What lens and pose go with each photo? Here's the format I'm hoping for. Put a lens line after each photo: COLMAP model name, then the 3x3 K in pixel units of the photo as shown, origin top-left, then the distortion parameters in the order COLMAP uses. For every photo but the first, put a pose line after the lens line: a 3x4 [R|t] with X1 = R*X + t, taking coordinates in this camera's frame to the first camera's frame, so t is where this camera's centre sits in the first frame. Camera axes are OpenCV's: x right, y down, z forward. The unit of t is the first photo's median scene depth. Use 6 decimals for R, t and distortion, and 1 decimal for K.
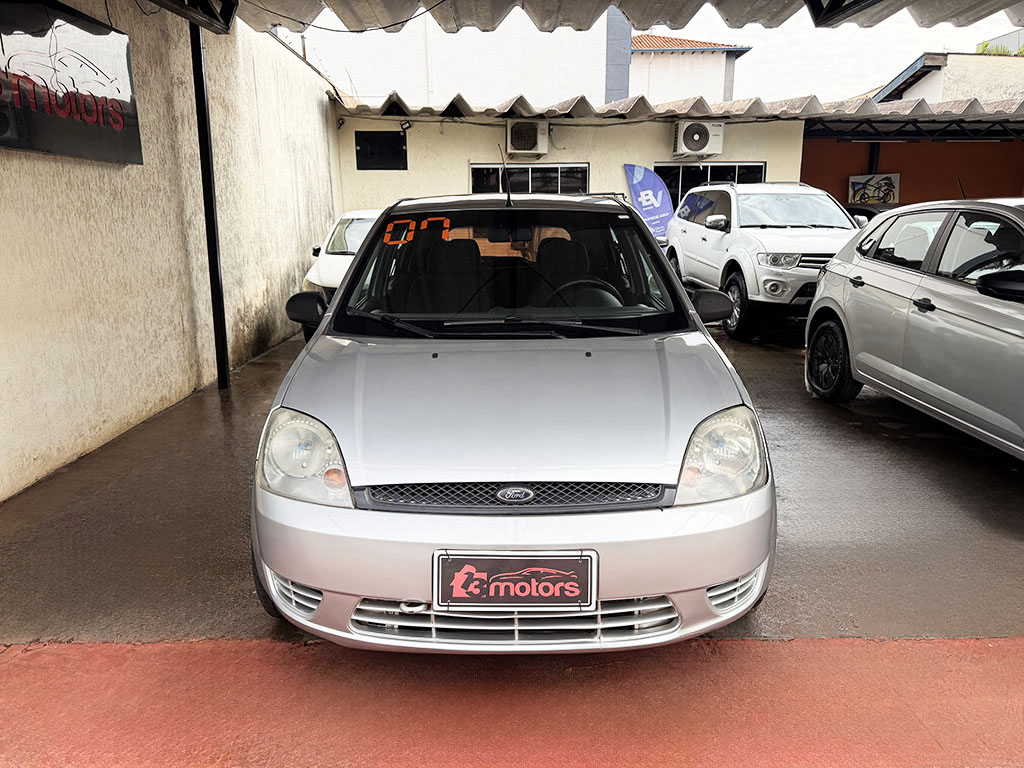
lens RADIAL K [[732.1, 0, 512.9], [0, 732.1, 392.5], [0, 0, 1]] dist [-0.021942, -0.002371]
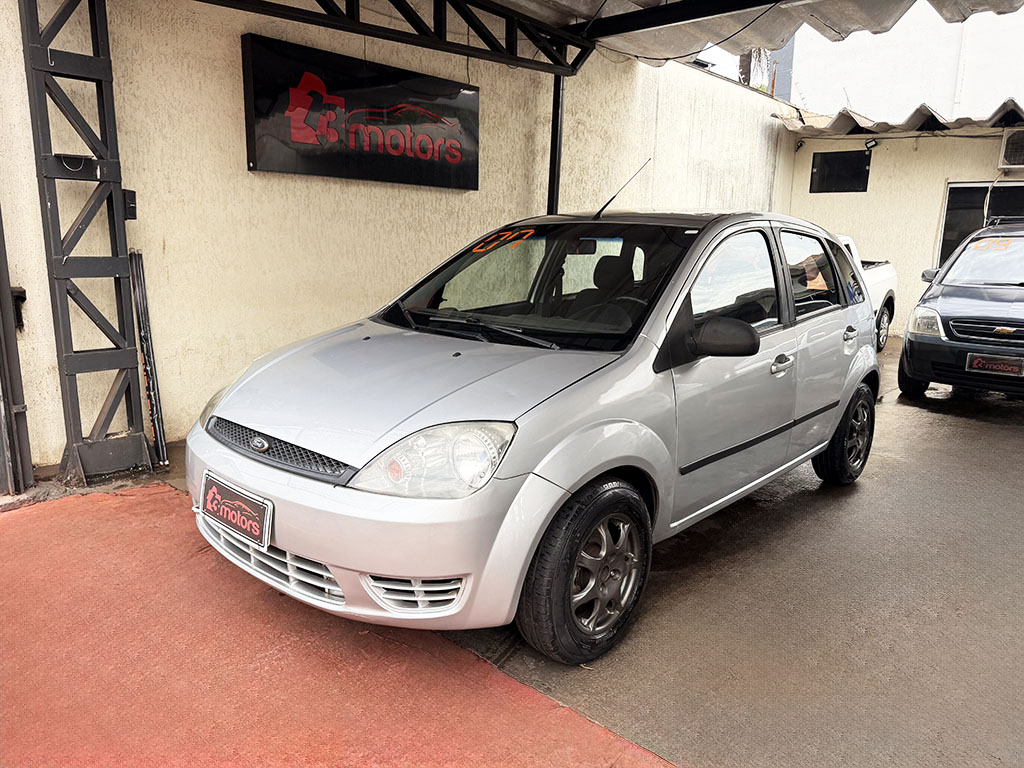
lens RADIAL K [[725.9, 0, 512.0], [0, 725.9, 384.0], [0, 0, 1]] dist [0.006207, -0.001299]
pose [[0.742141, 0.150641, -0.653095, 0.160668], [-0.179852, 0.983437, 0.022464, -0.009207], [0.645662, 0.100789, 0.756943, 0.049269]]
